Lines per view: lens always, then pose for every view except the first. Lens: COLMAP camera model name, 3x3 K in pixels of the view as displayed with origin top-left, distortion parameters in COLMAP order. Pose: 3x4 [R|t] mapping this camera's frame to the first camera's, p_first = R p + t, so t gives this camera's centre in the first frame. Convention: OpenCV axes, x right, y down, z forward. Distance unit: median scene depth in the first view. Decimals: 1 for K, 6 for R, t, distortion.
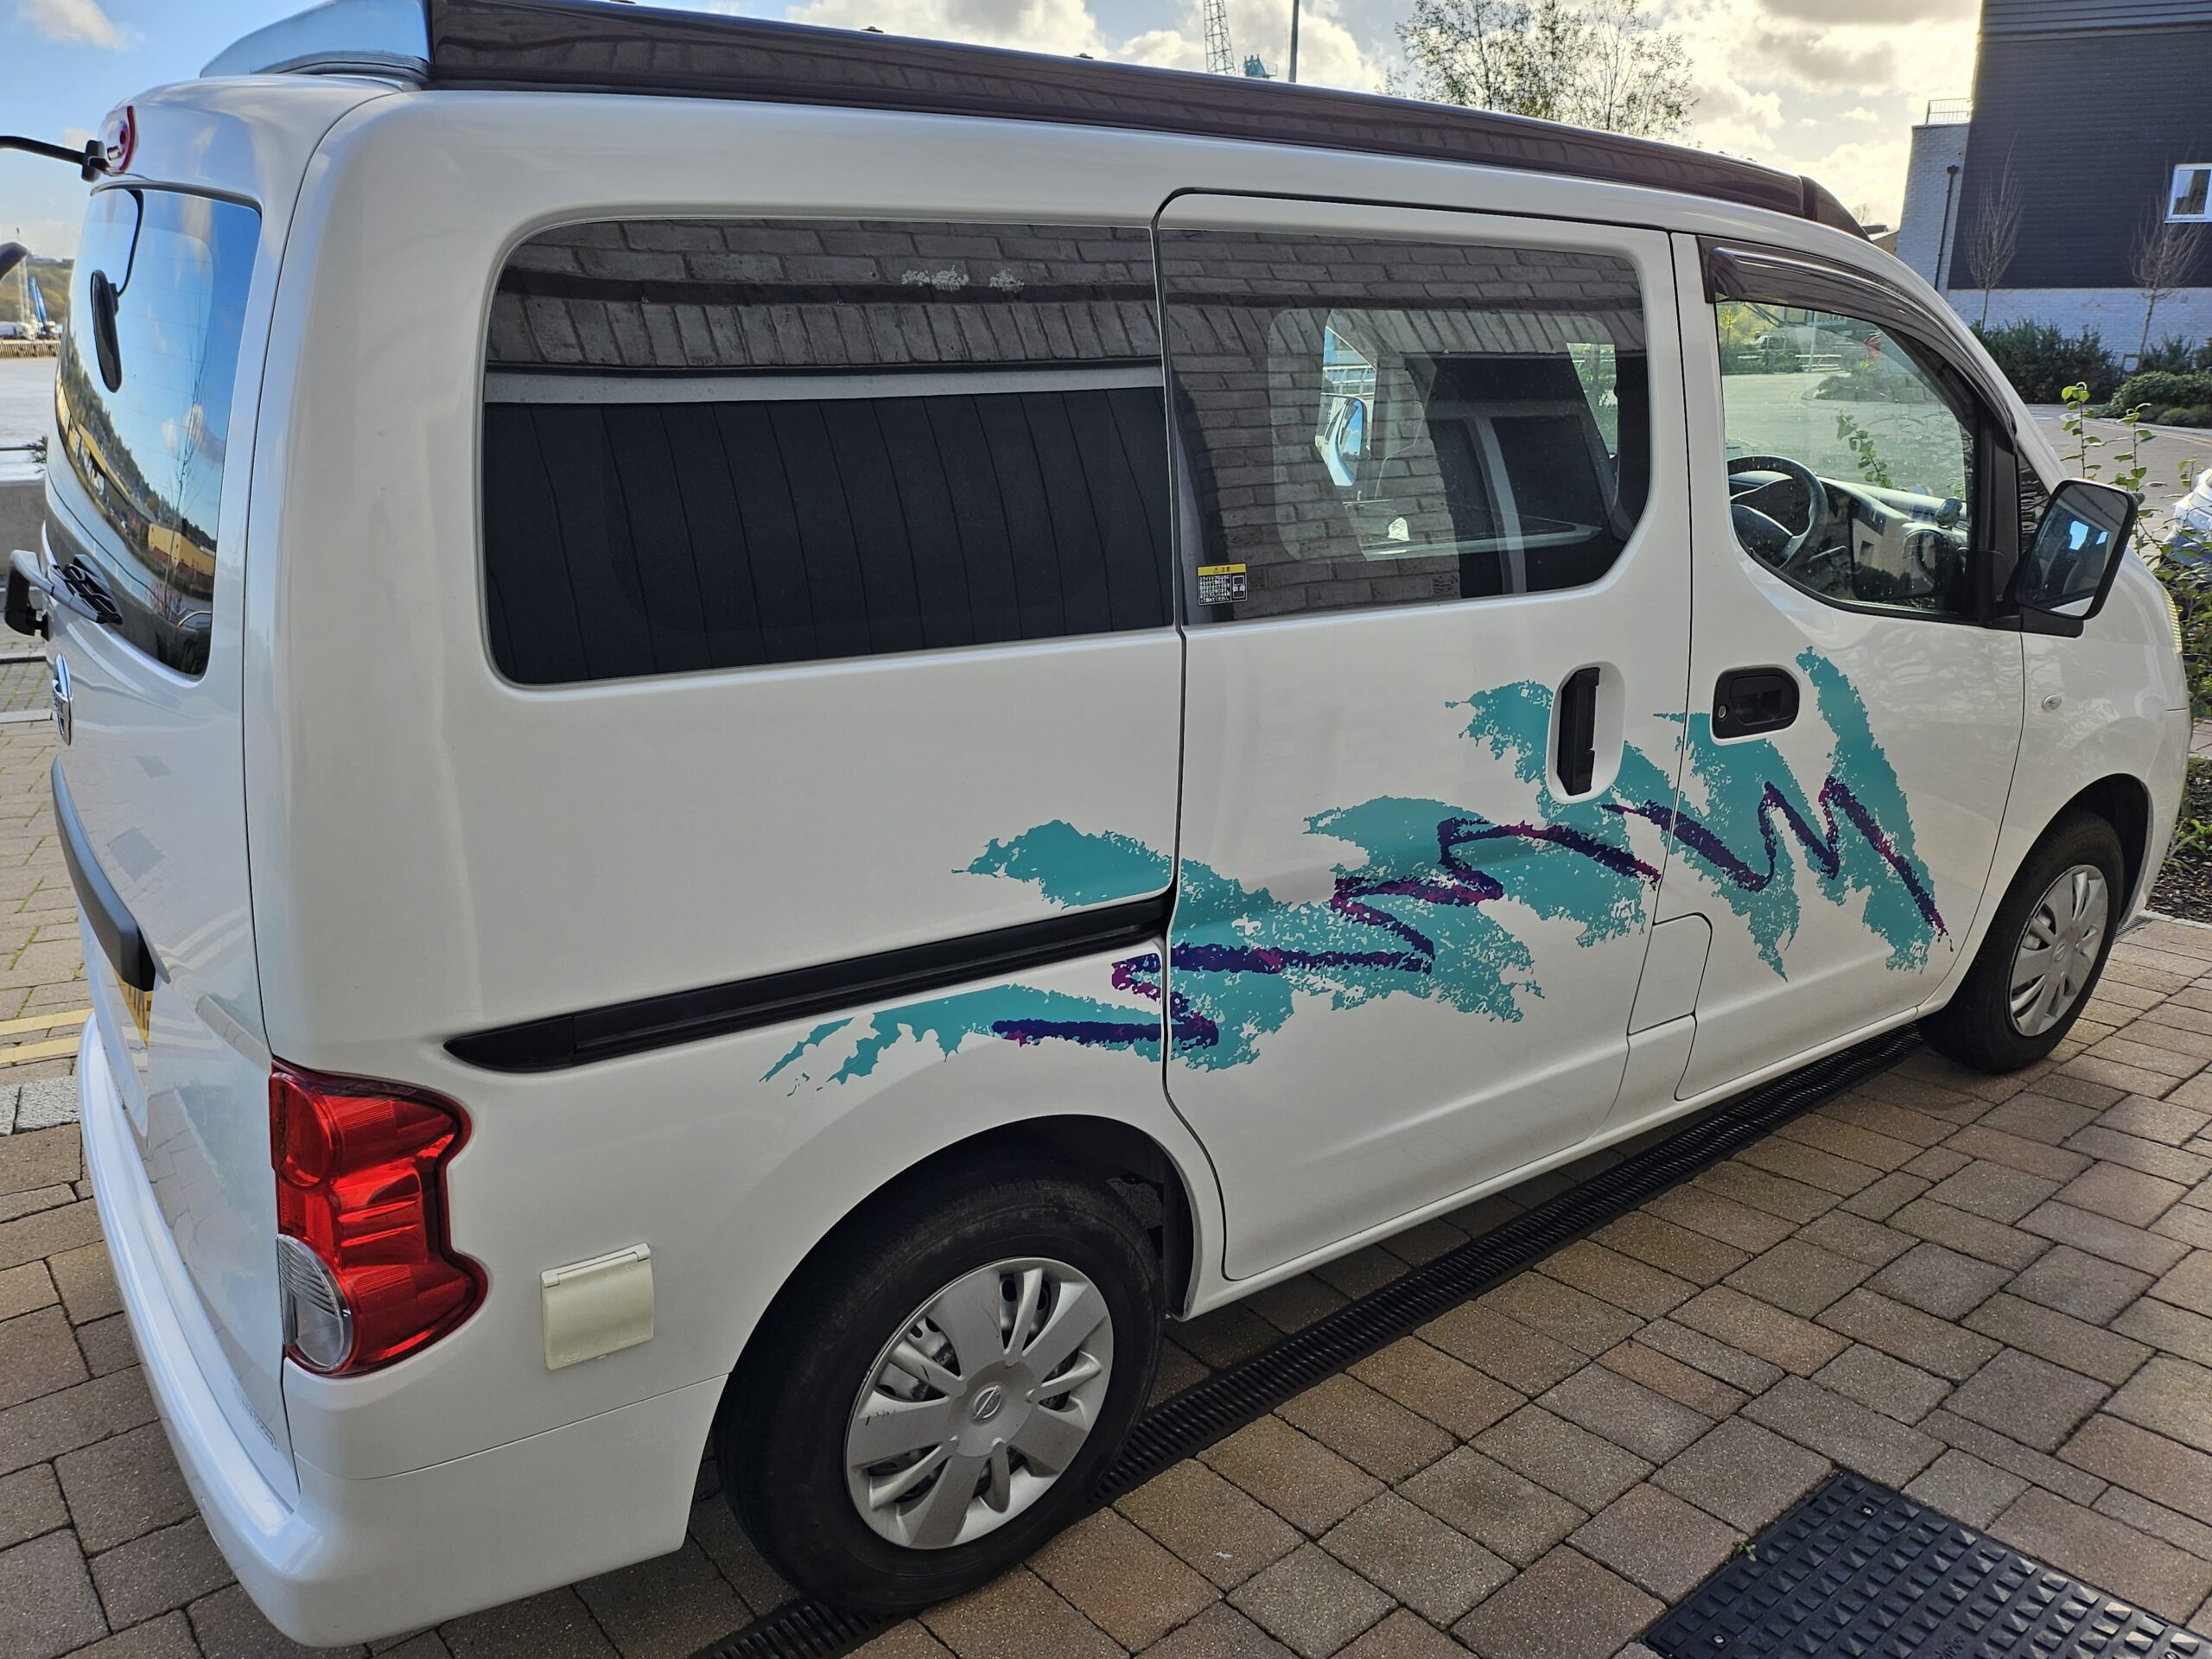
lens RADIAL K [[1626.8, 0, 1101.5], [0, 1626.8, 827.9], [0, 0, 1]] dist [0.060236, -0.062991]
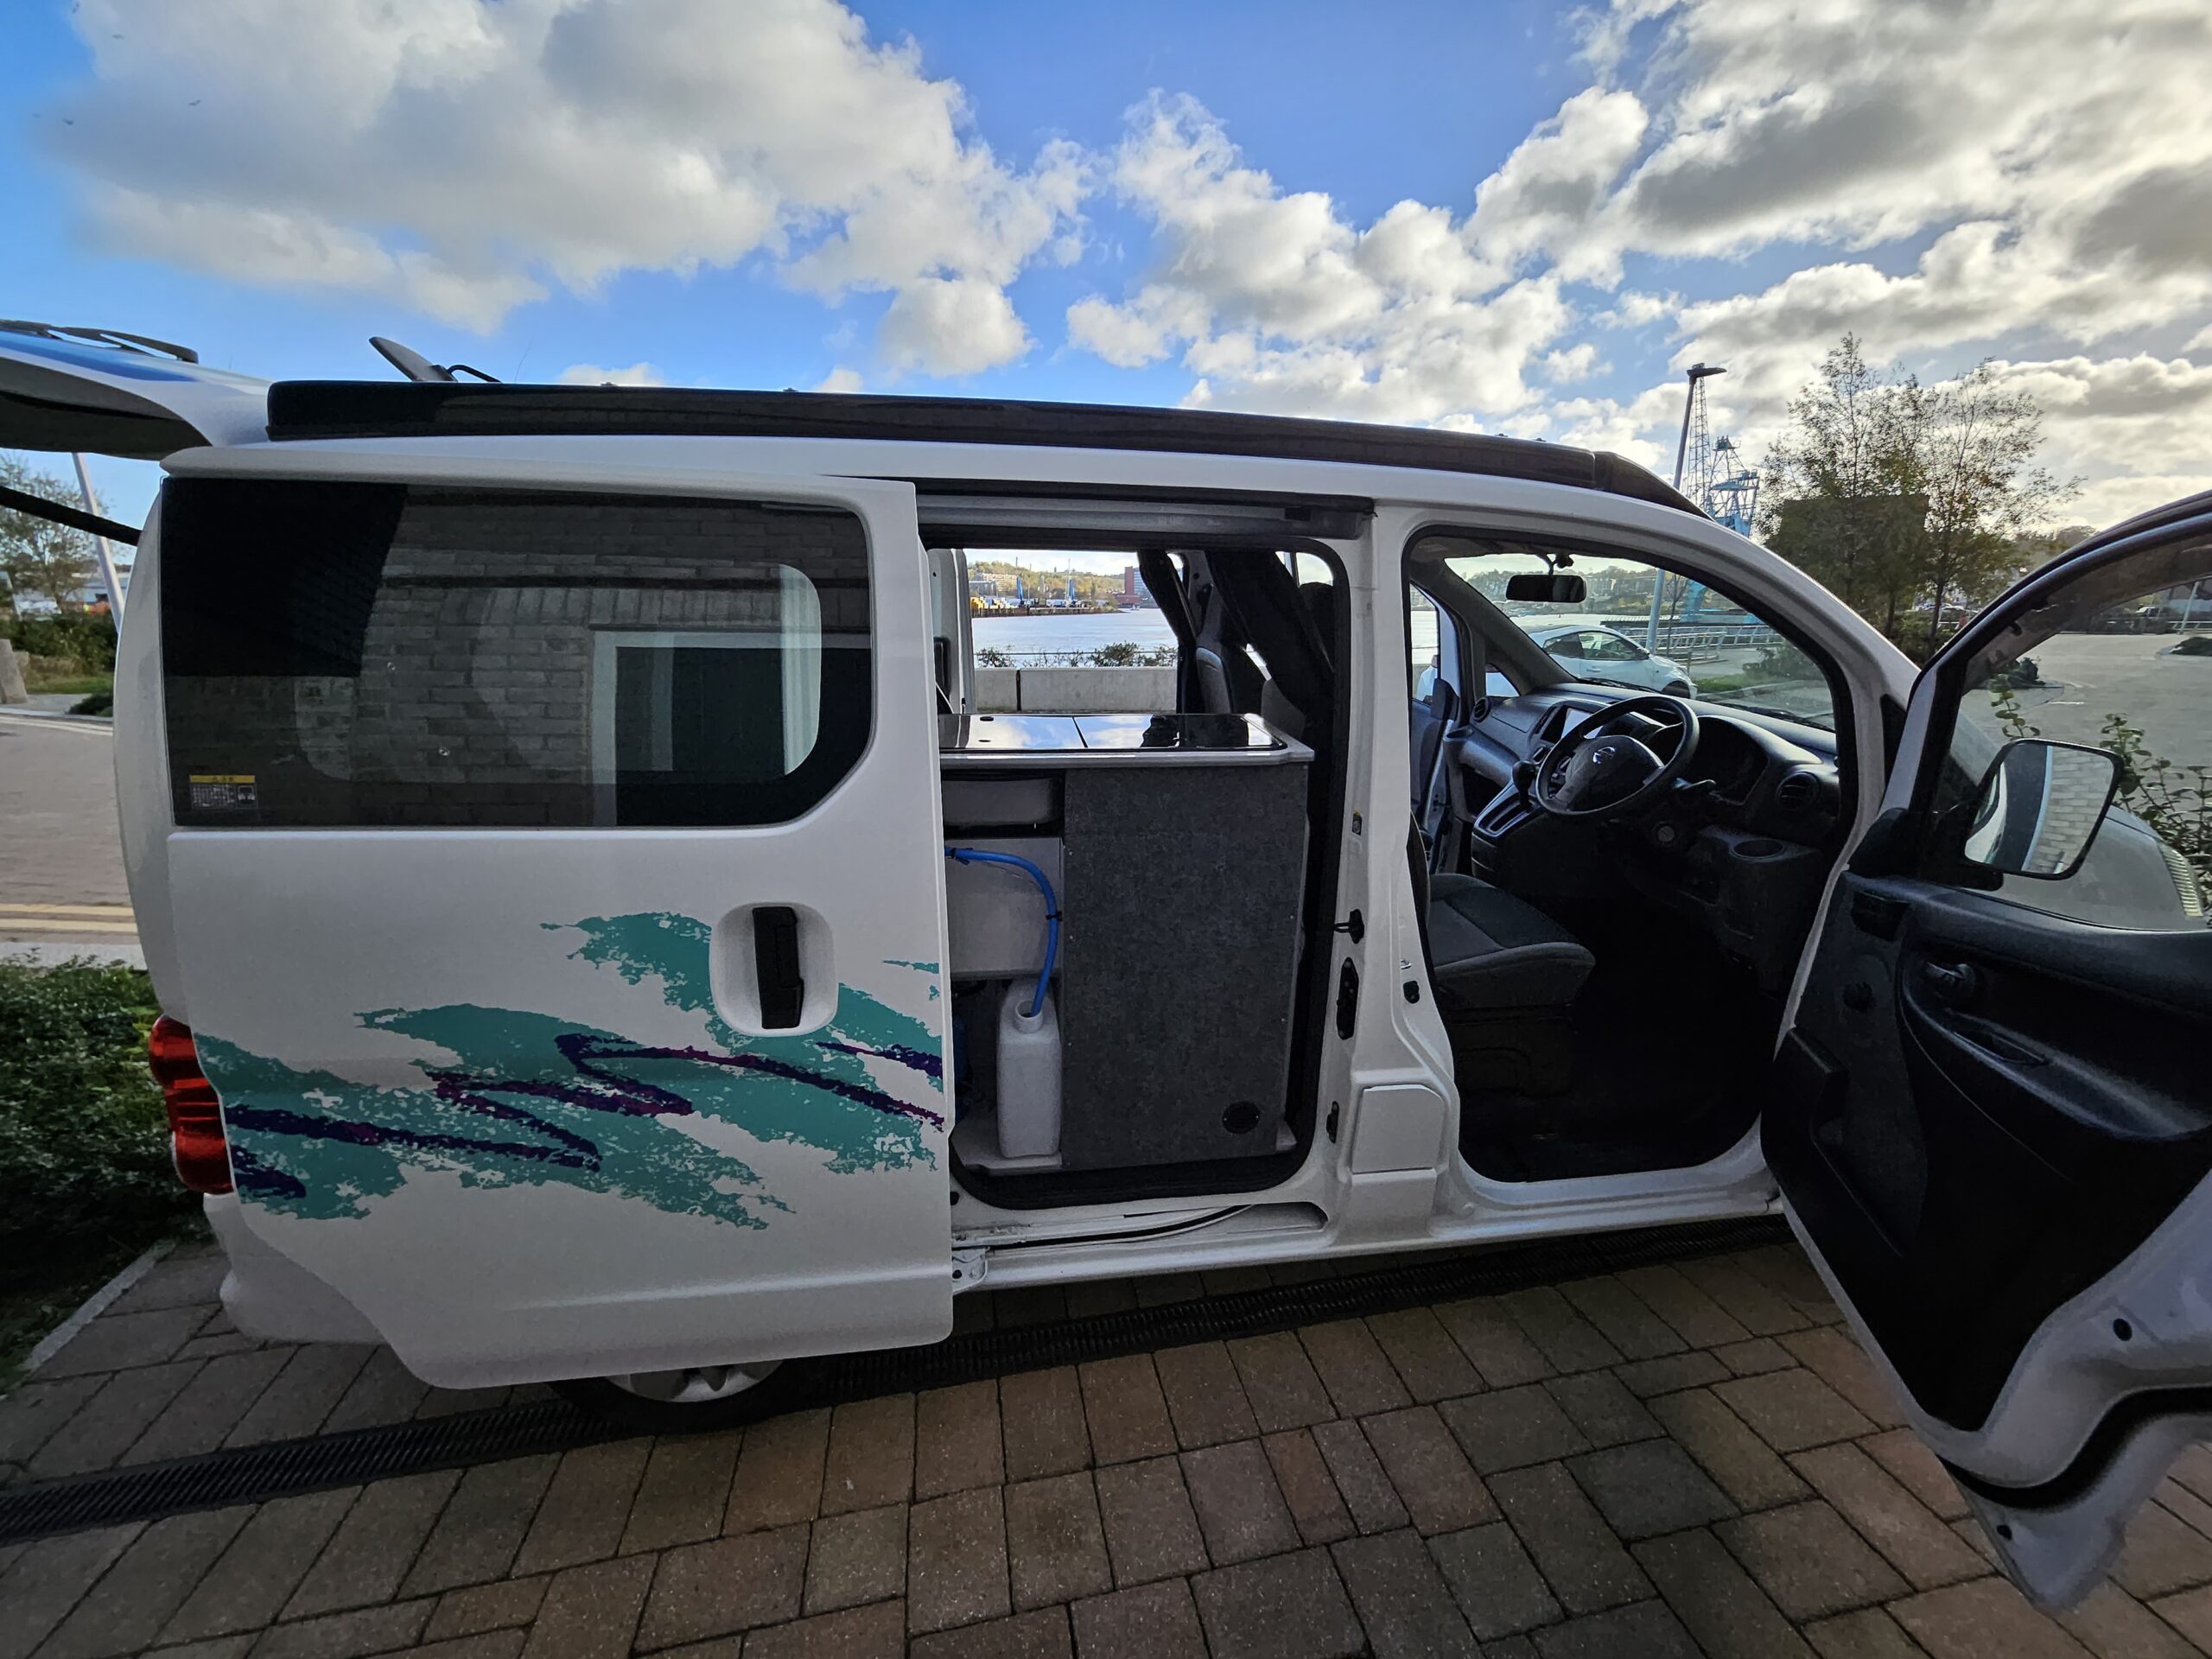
lens RADIAL K [[874.0, 0, 1141.5], [0, 874.0, 789.9], [0, 0, 1]] dist [-0.010269, 0.002071]
pose [[0.887078, 0.109226, -0.448511, 0.745820], [-0.141773, 0.989110, -0.039523, -0.183154], [0.439310, 0.098647, 0.892903, 0.640877]]
